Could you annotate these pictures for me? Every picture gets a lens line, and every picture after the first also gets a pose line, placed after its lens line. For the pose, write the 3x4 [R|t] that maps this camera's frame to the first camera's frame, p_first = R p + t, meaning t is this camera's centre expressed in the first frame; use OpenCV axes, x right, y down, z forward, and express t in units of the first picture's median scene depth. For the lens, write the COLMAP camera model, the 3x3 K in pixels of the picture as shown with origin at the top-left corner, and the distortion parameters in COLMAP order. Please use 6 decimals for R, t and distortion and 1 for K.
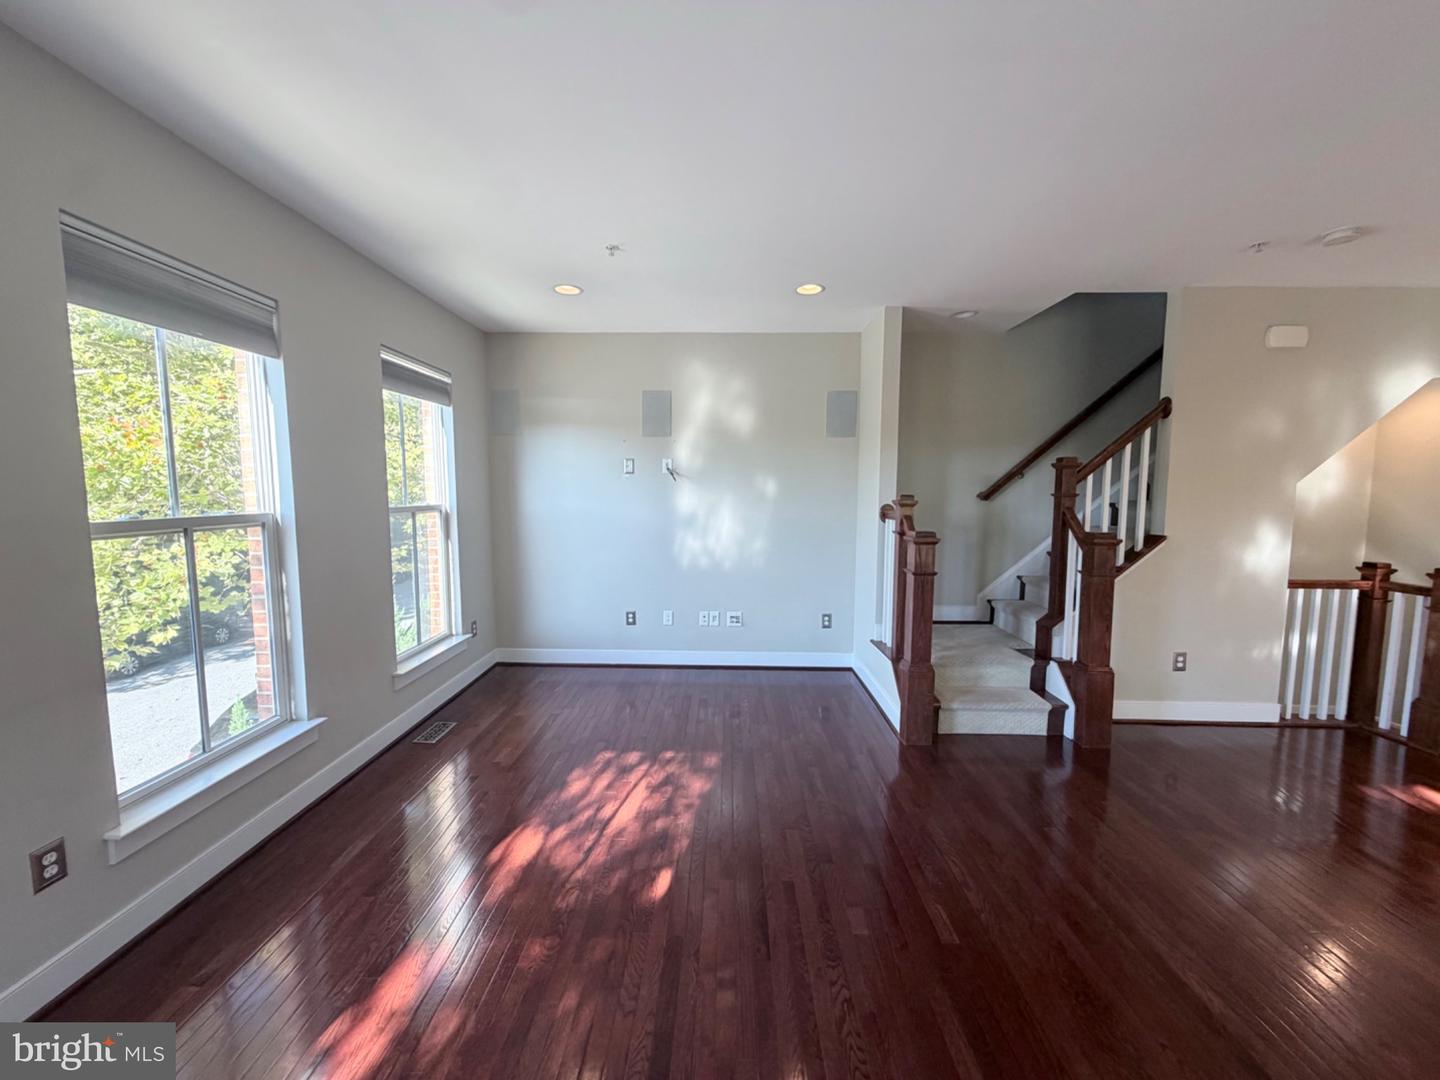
lens RADIAL K [[573.7, 0, 709.5], [0, 573.7, 541.6], [0, 0, 1]] dist [-0.000119, 0.000019]
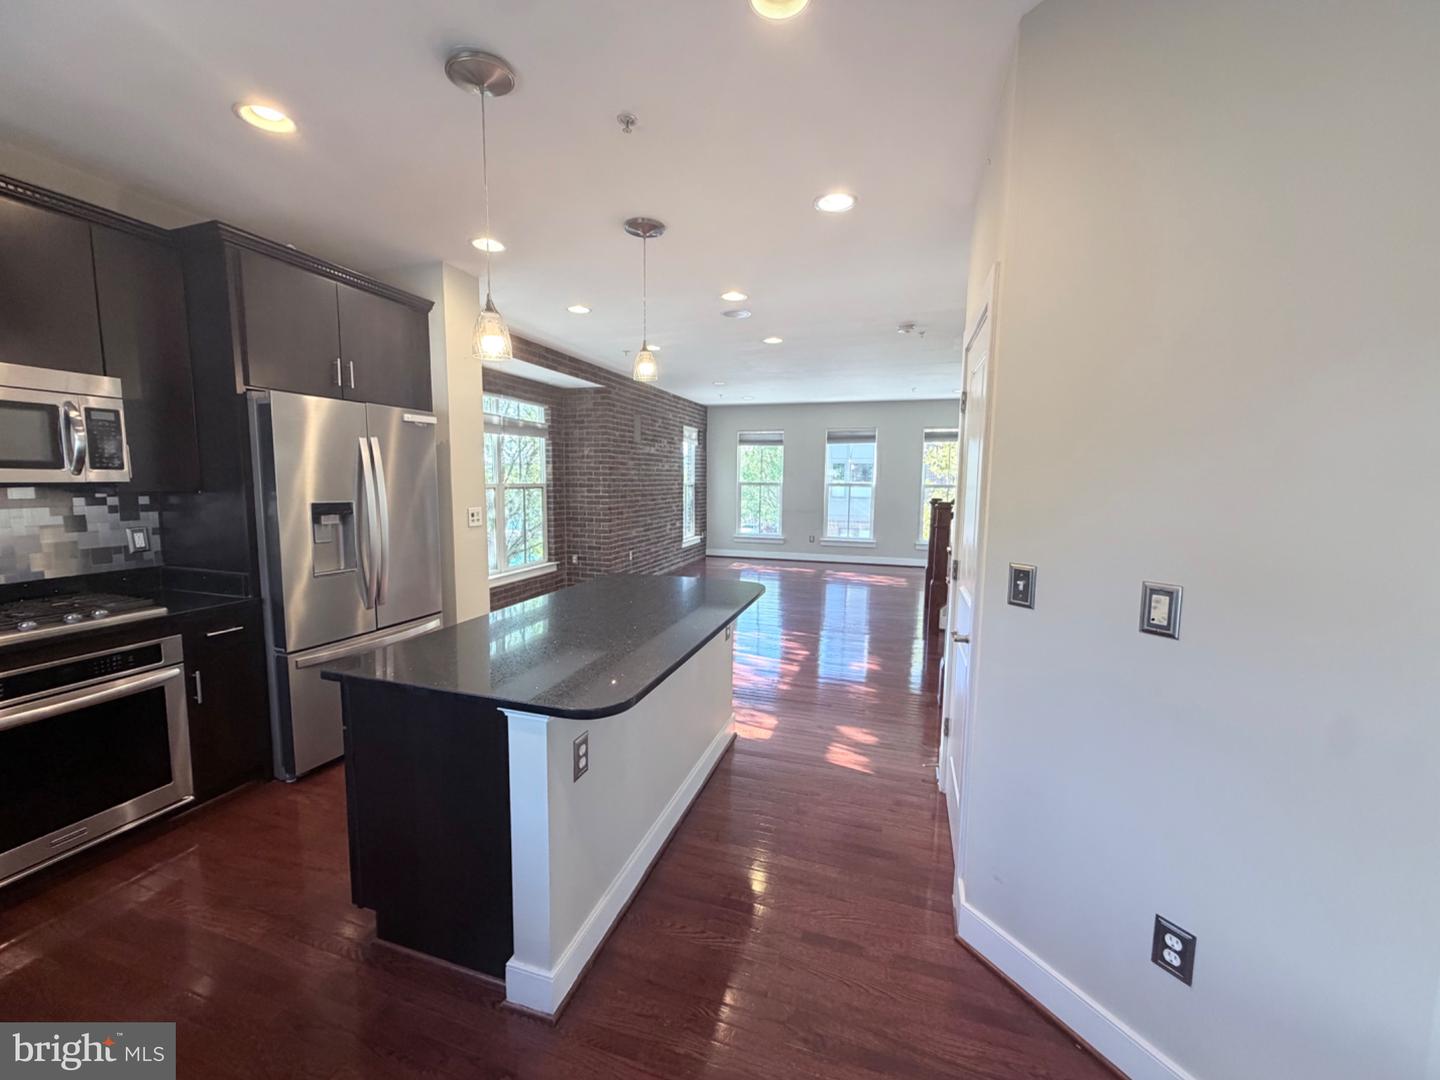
lens RADIAL K [[573.7, 0, 716.4], [0, 573.7, 537.2], [0, 0, 1]] dist [-0.000119, 0.000019]
pose [[-0.274944, 0.095365, -0.956719, 2.256563], [-0.101394, 0.986644, 0.127486, -0.055453], [0.956099, 0.132057, -0.261602, 0.745198]]
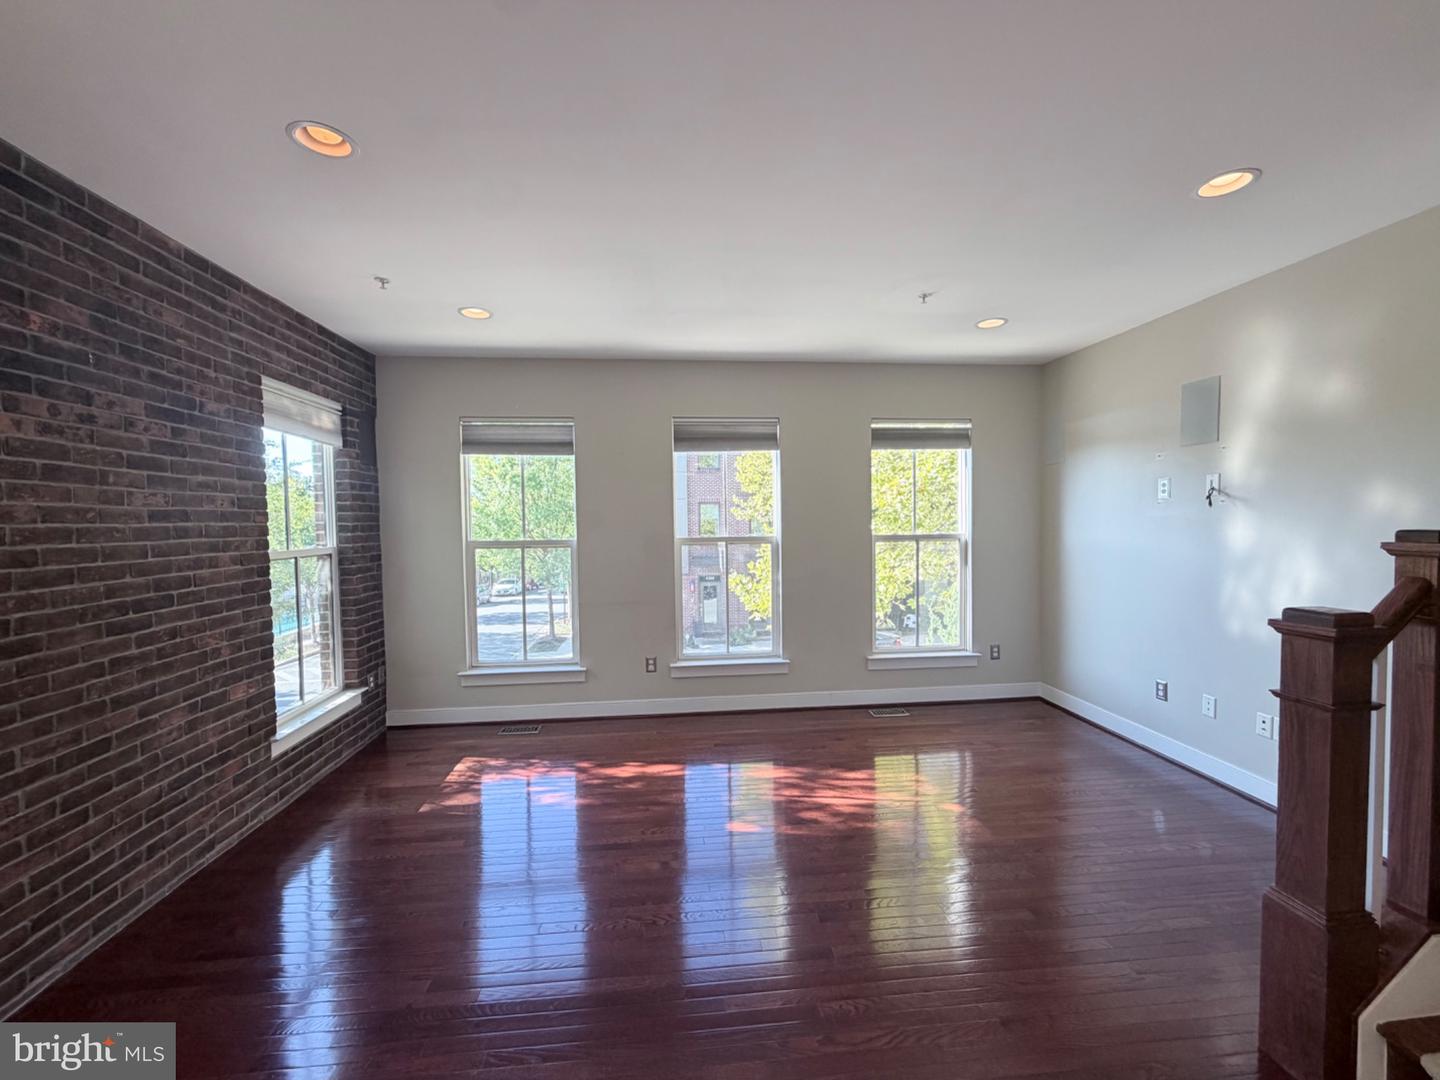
lens RADIAL K [[573.7, 0, 717.9], [0, 573.7, 542.1], [0, 0, 1]] dist [-0.000119, 0.000019]
pose [[0.128751, 0.032075, -0.991158, 0.700193], [-0.080414, 0.996523, 0.021803, -0.039422], [0.988411, 0.076896, 0.130882, 0.423390]]
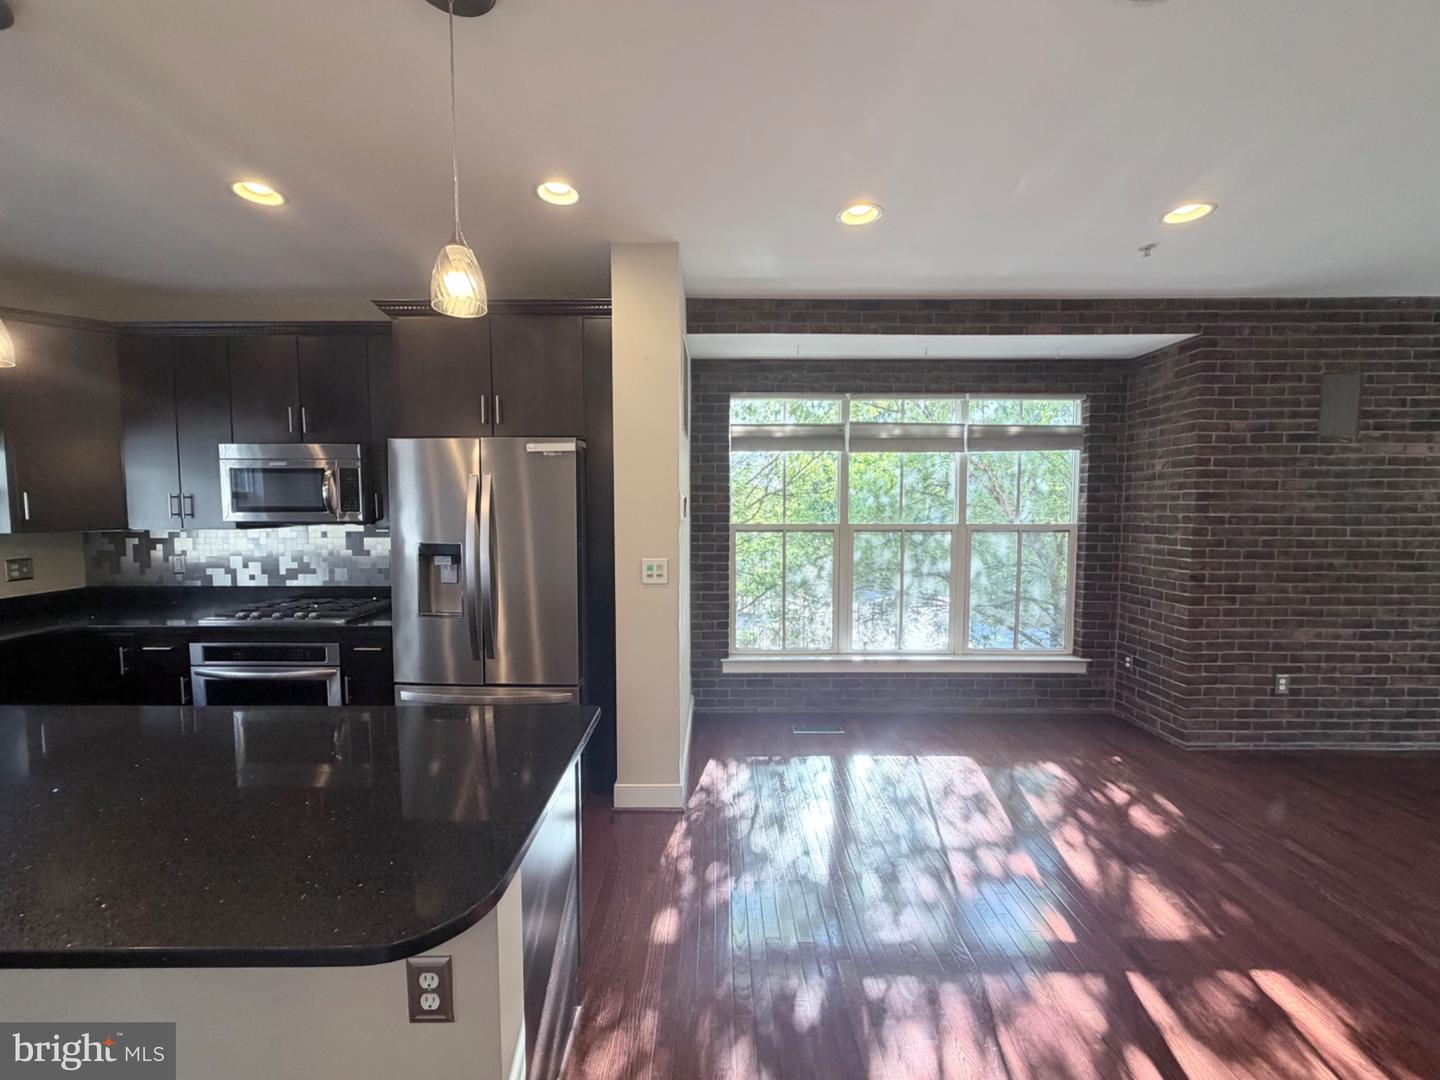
lens RADIAL K [[573.7, 0, 714.1], [0, 573.7, 539.0], [0, 0, 1]] dist [-0.000119, 0.000019]
pose [[-0.999635, -0.000642, -0.027026, 1.326317], [-0.004667, 0.988810, 0.149108, -0.070786], [0.026628, 0.149179, -0.988452, 0.799286]]
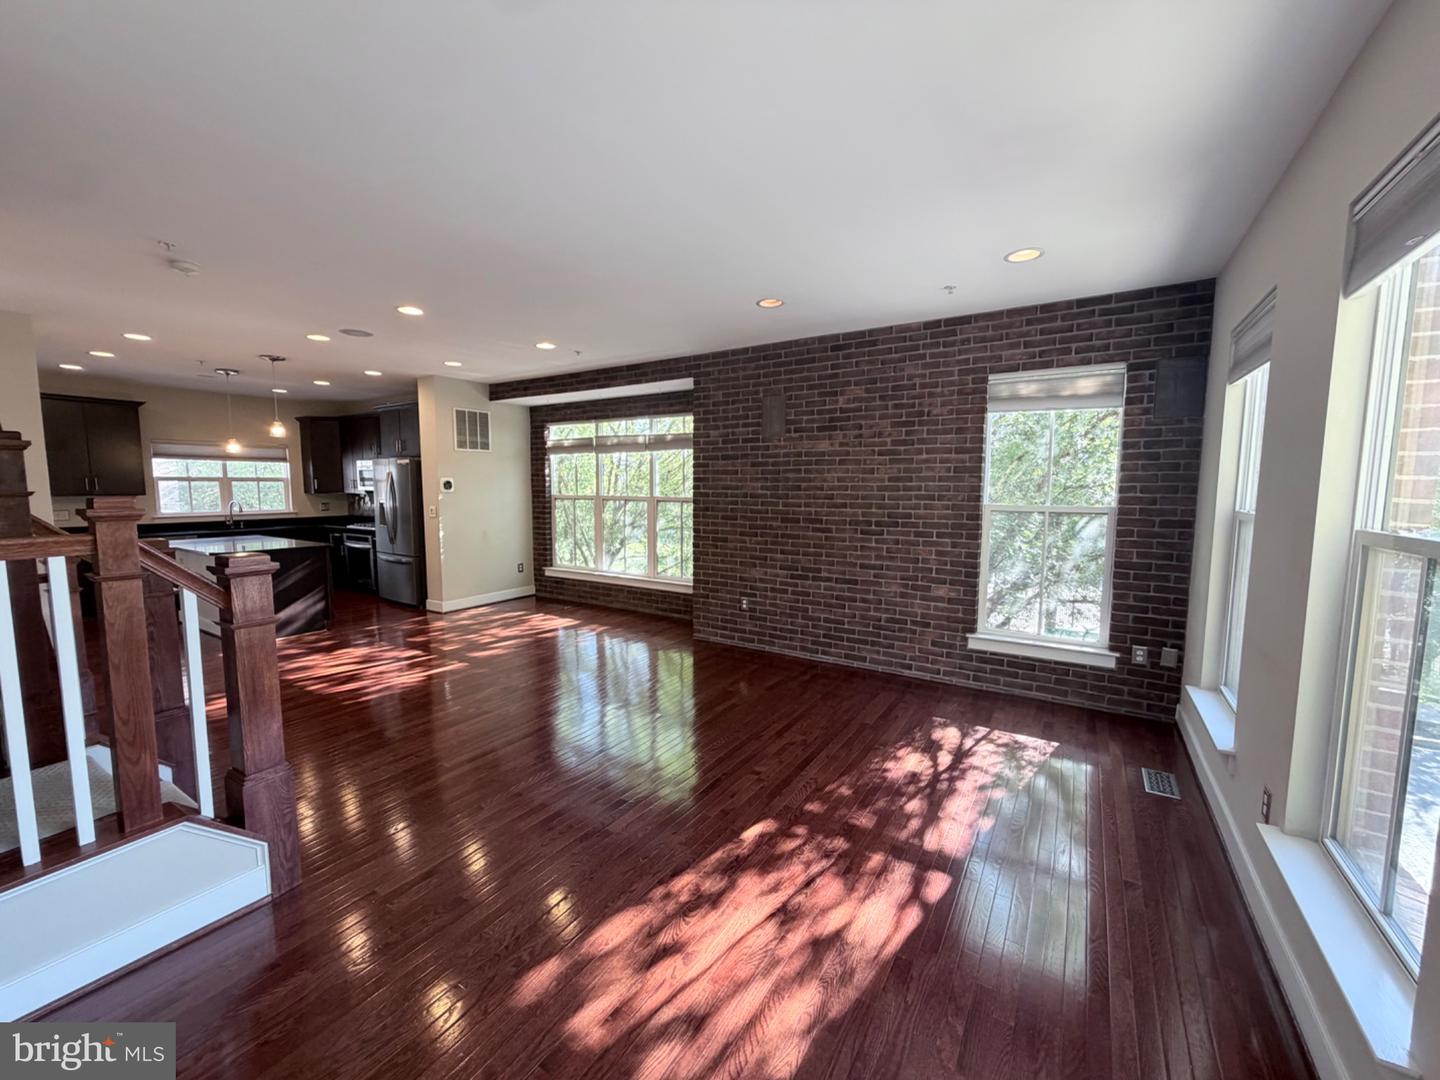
lens RADIAL K [[573.7, 0, 727.1], [0, 573.7, 538.9], [0, 0, 1]] dist [-0.000119, 0.000019]
pose [[-0.861552, -0.052368, 0.504962, -0.350201], [0.041689, 0.984008, 0.173176, -0.106992], [-0.505955, 0.170251, -0.845591, 1.137251]]
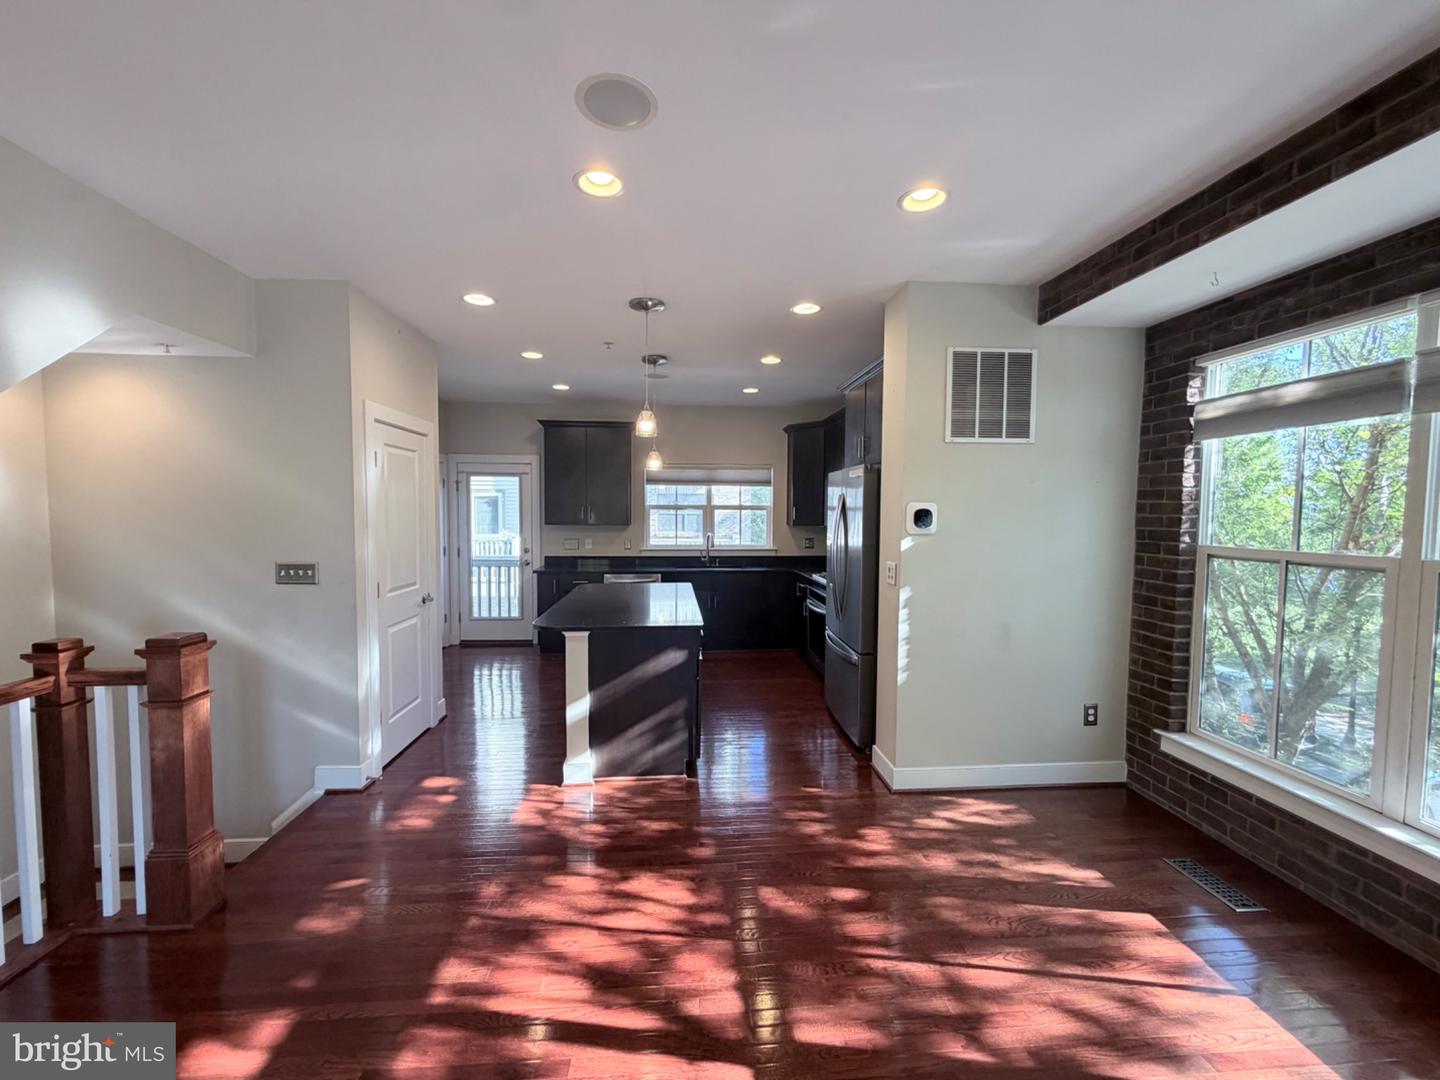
lens RADIAL K [[573.7, 0, 706.2], [0, 573.7, 537.8], [0, 0, 1]] dist [-0.000119, 0.000019]
pose [[-0.098380, -0.050557, 0.993864, 0.545810], [0.084940, 0.994637, 0.059004, -0.044222], [-0.991517, 0.090223, -0.093558, 0.411124]]
